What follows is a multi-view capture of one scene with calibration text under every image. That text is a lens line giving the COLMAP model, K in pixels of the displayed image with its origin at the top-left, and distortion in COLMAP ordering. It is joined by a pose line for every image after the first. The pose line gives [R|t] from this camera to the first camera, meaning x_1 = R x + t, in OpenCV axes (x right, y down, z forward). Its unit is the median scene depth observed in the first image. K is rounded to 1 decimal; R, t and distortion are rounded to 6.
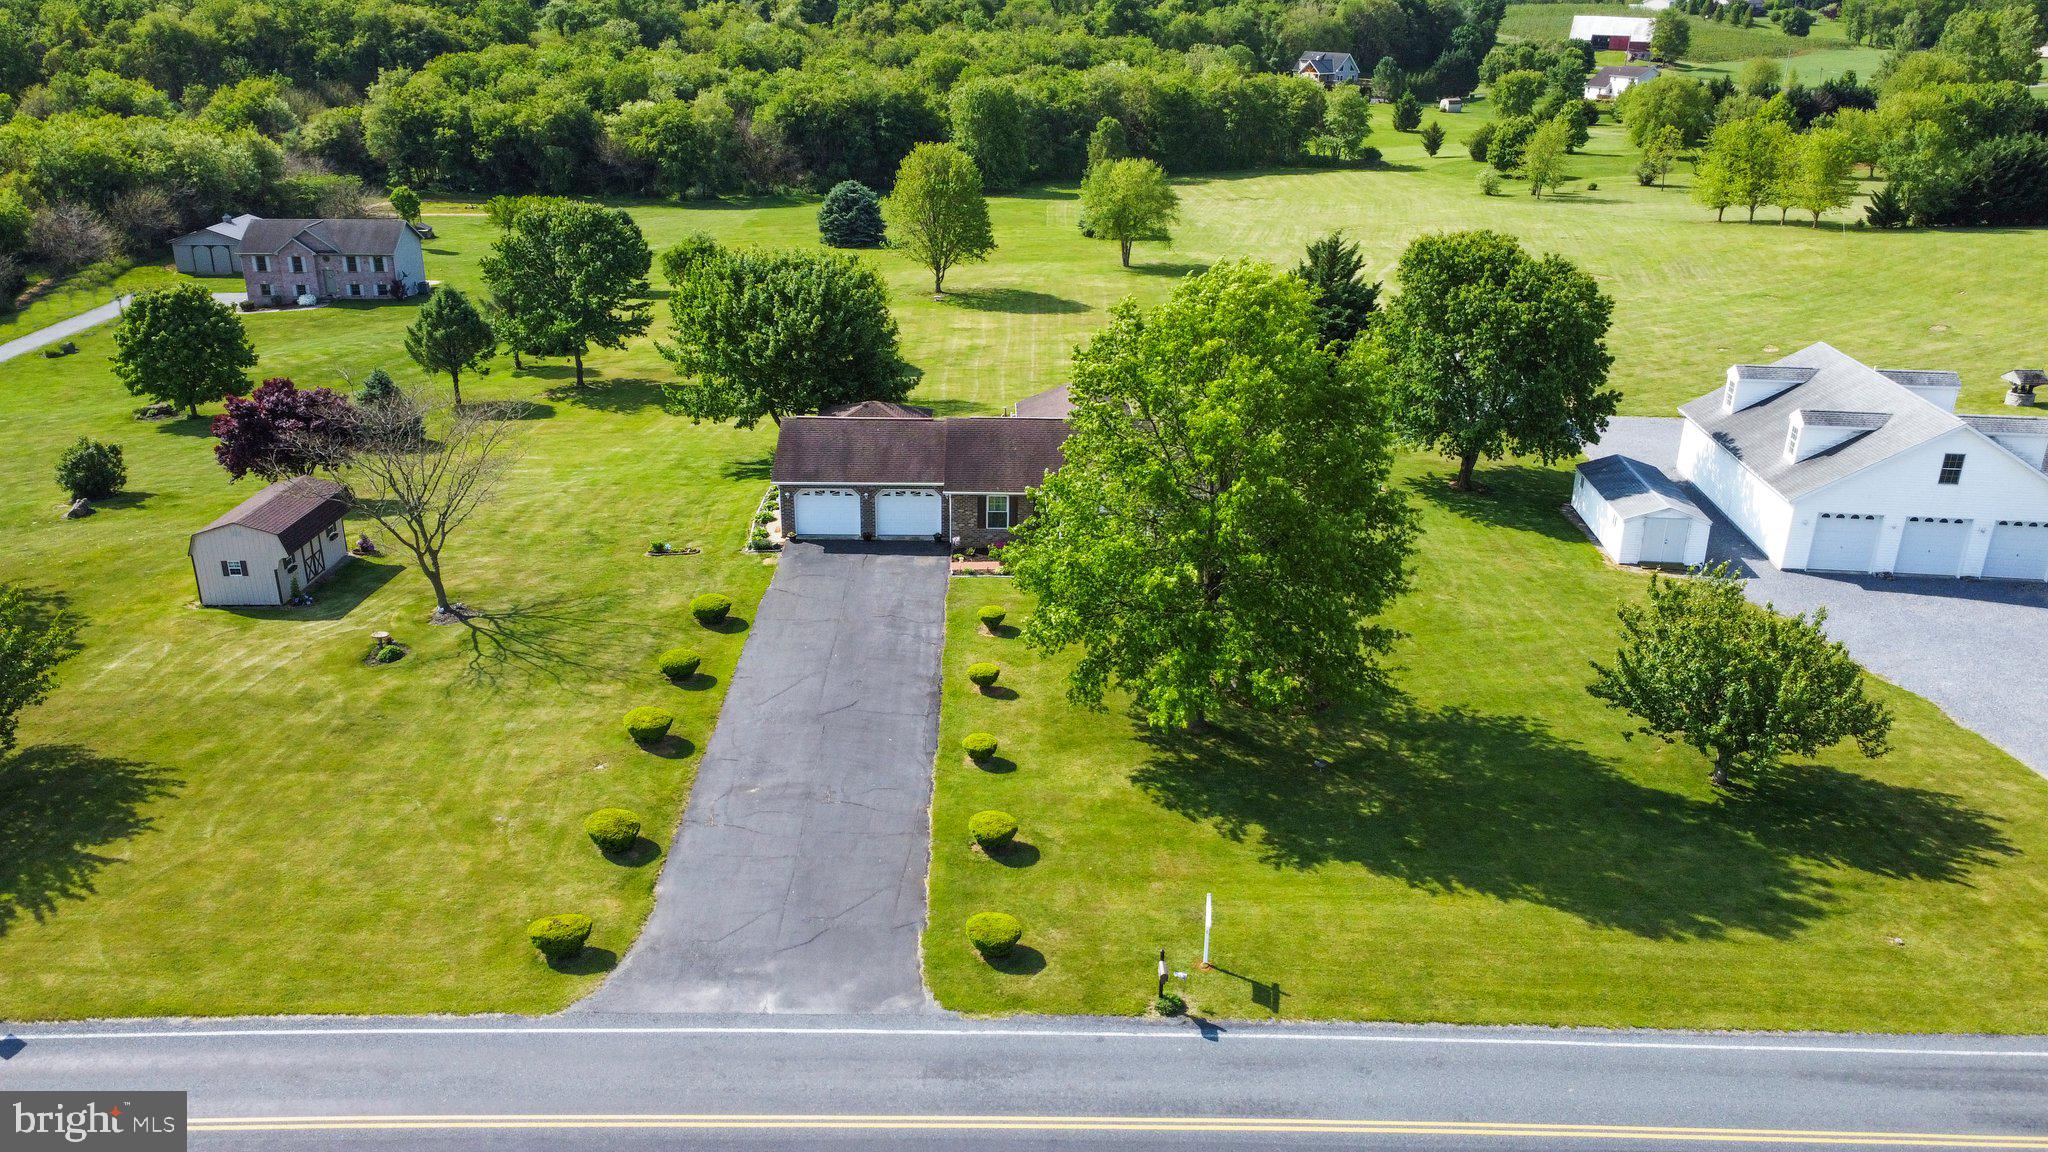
lens RADIAL K [[1536.5, 0, 1016.2], [0, 1536.5, 575.3], [0, 0, 1]] dist [0.006487, -0.003638]
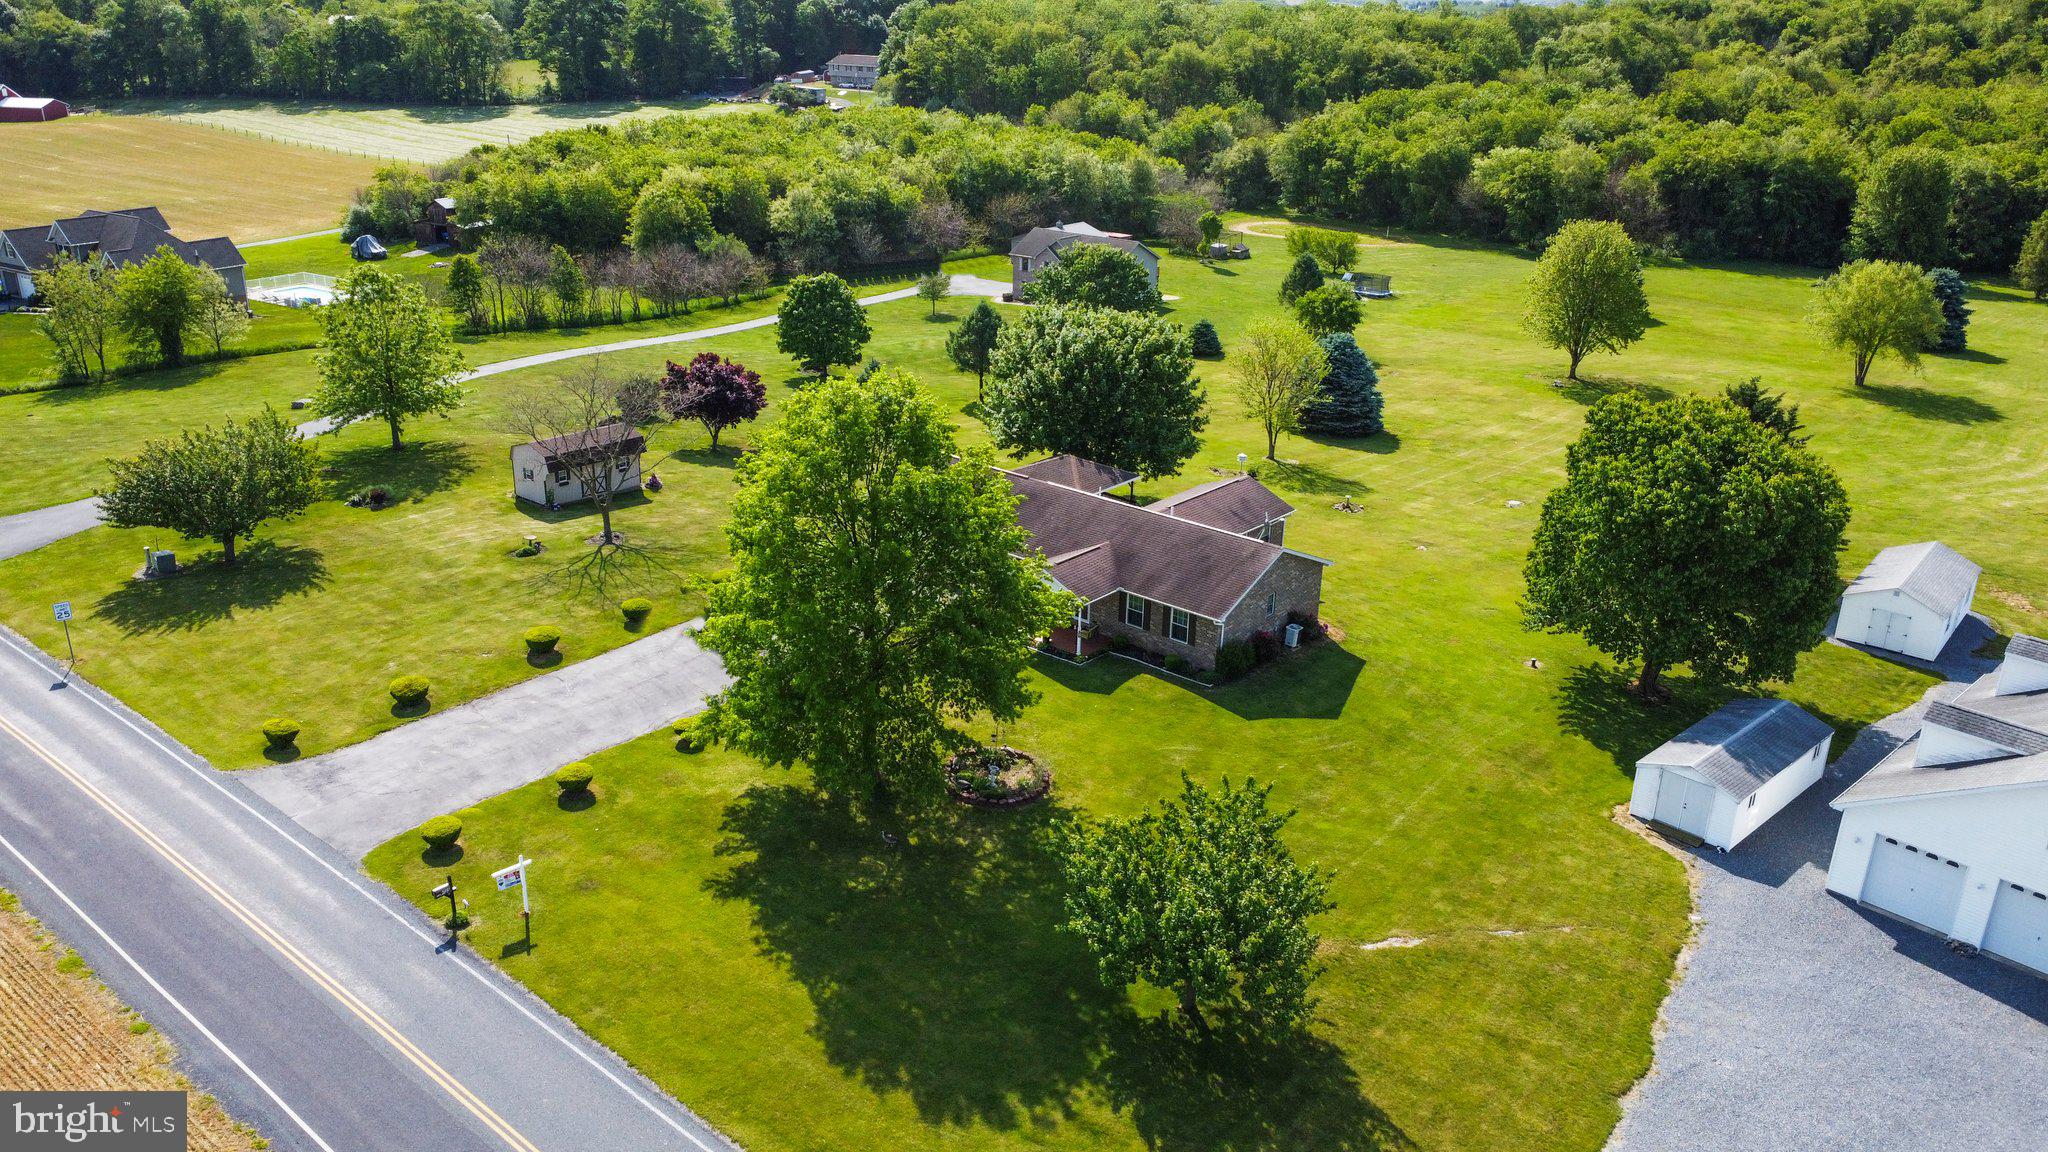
lens RADIAL K [[1536.5, 0, 1016.2], [0, 1536.5, 575.3], [0, 0, 1]] dist [0.006487, -0.003638]
pose [[0.751631, 0.239996, -0.614372, 0.428793], [-0.245952, 0.966254, 0.076553, -0.078480], [0.612012, 0.093567, 0.785294, 0.090161]]
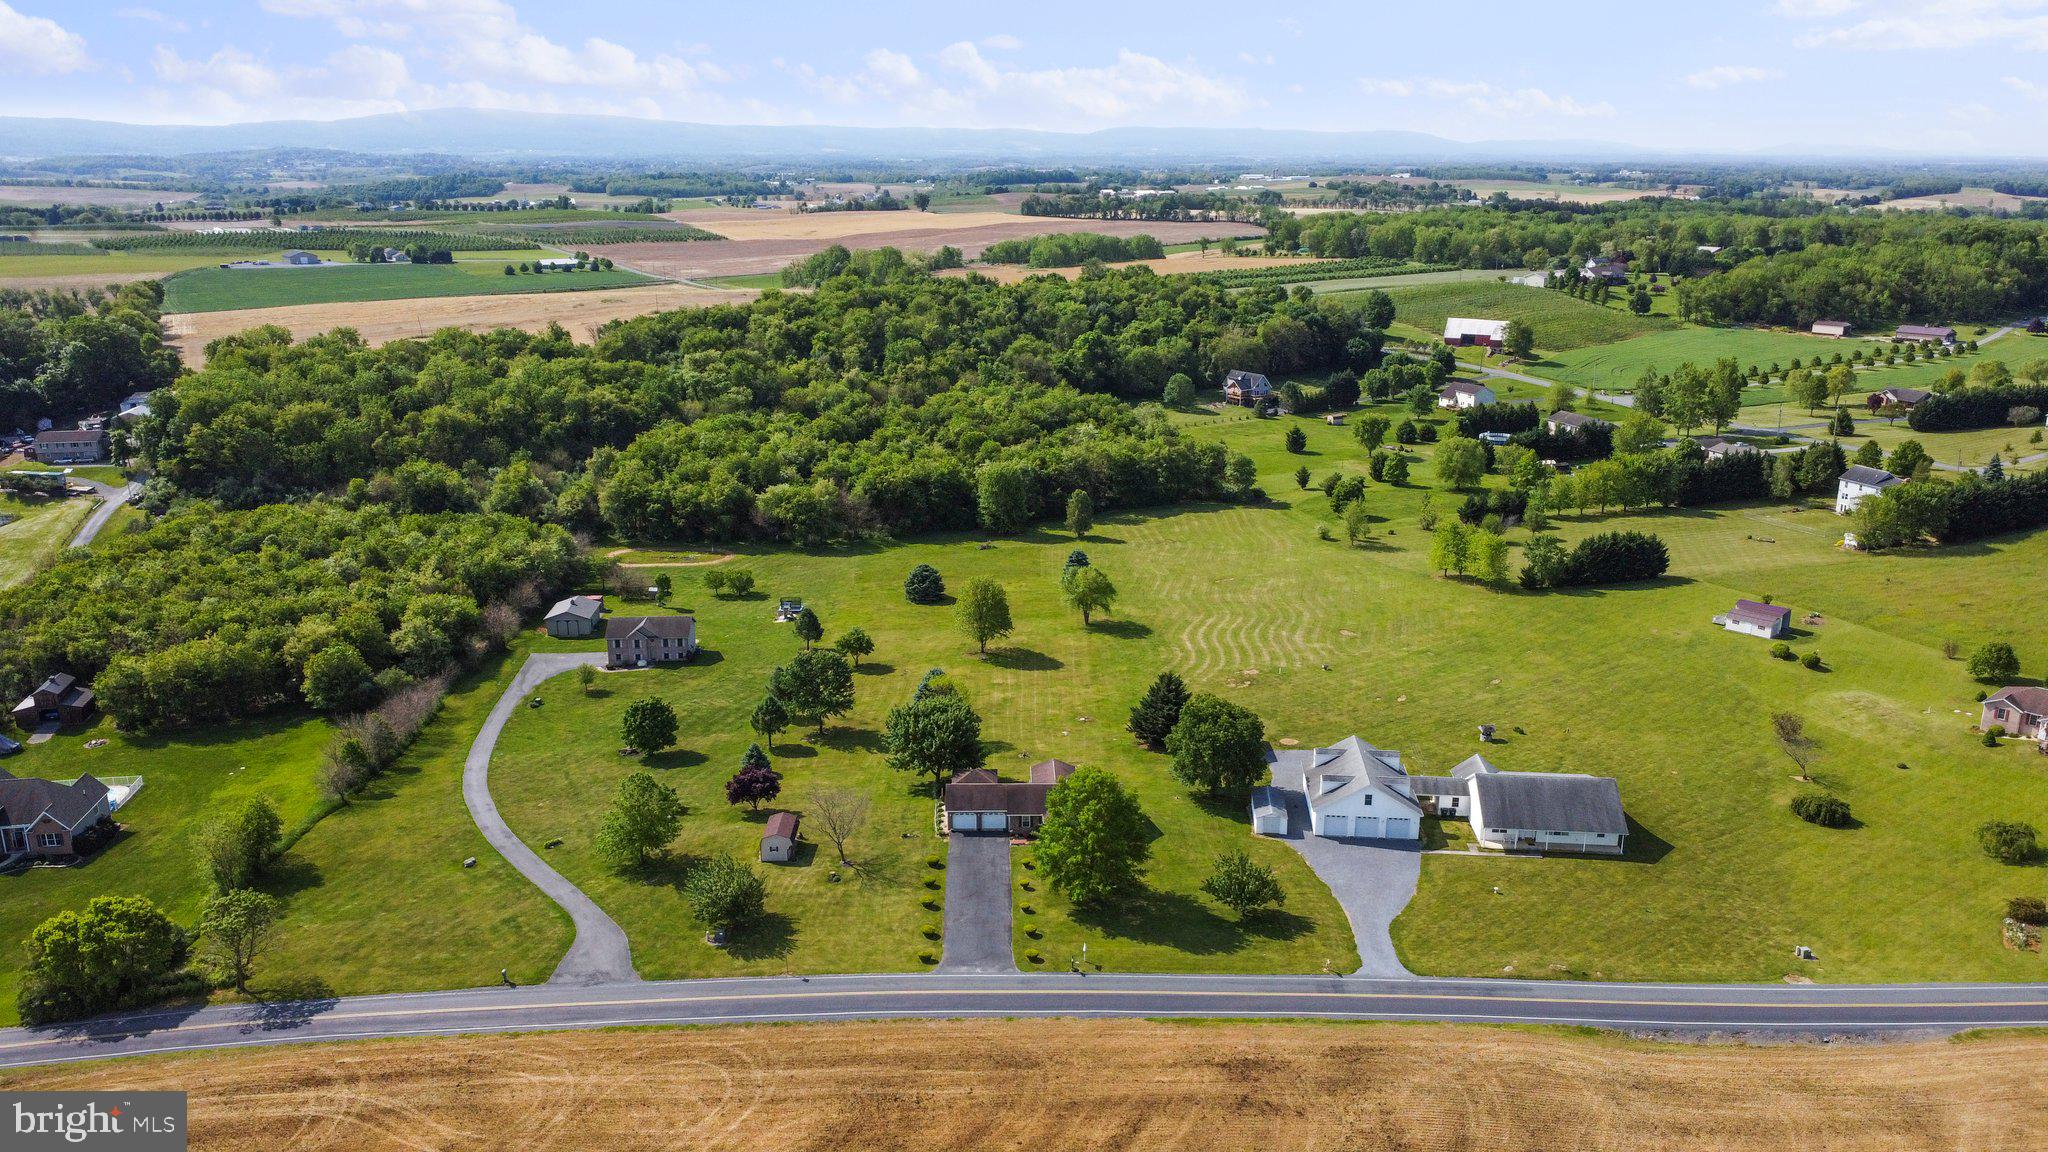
lens RADIAL K [[1536.5, 0, 1016.2], [0, 1536.5, 575.3], [0, 0, 1]] dist [0.006487, -0.003638]
pose [[0.999919, -0.012376, 0.002952, -0.021033], [0.012602, 0.995309, -0.095921, -0.141149], [-0.001751, 0.095950, 0.995385, -1.186625]]
